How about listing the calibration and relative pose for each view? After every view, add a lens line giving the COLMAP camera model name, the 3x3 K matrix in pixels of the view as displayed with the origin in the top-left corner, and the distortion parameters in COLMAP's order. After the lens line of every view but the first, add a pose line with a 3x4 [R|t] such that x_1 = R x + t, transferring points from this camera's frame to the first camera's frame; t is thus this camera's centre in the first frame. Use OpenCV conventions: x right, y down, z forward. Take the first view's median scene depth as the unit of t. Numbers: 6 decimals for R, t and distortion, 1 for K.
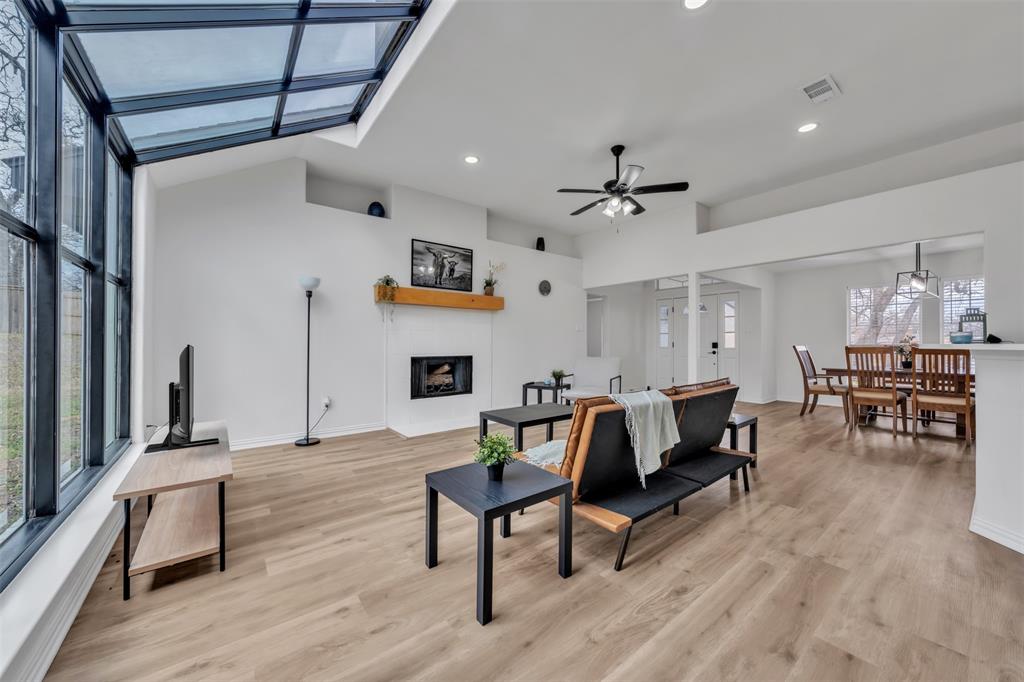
lens RADIAL K [[375.0, 0, 510.7], [0, 375.0, 340.0], [0, 0, 1]] dist [-0.000412, -0.000071]
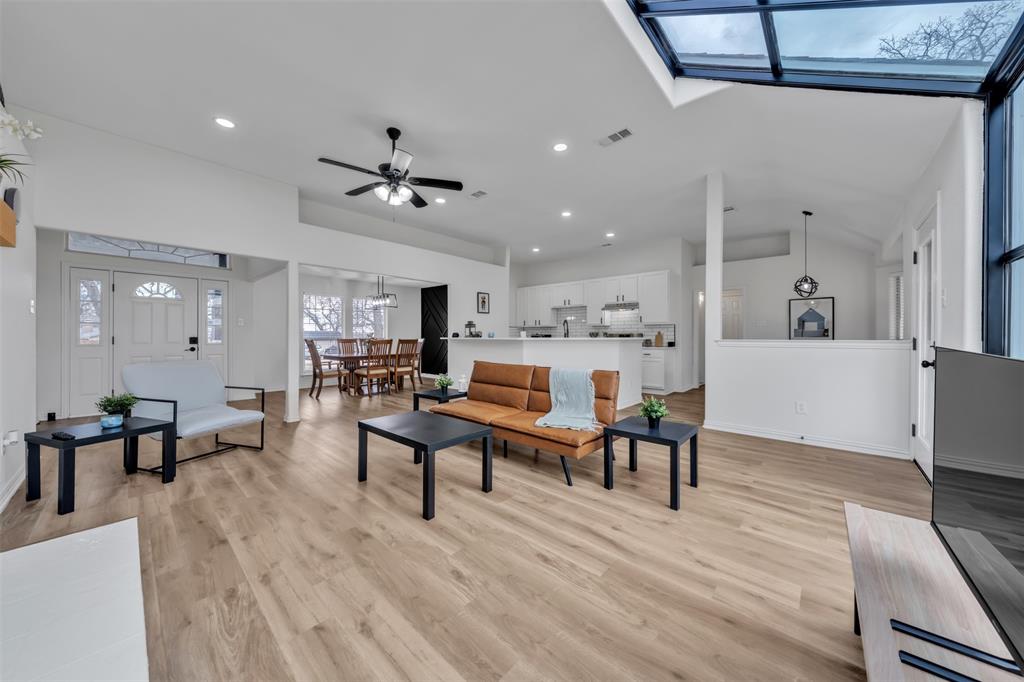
lens RADIAL K [[348.9, 0, 512.7], [0, 348.9, 337.6], [0, 0, 1]] dist [-0.000556, -0.000059]
pose [[-0.180526, -0.006595, 0.983548, -1.000722], [-0.007437, 0.999958, 0.005340, -0.002407], [-0.983542, -0.006351, -0.180568, 1.364908]]
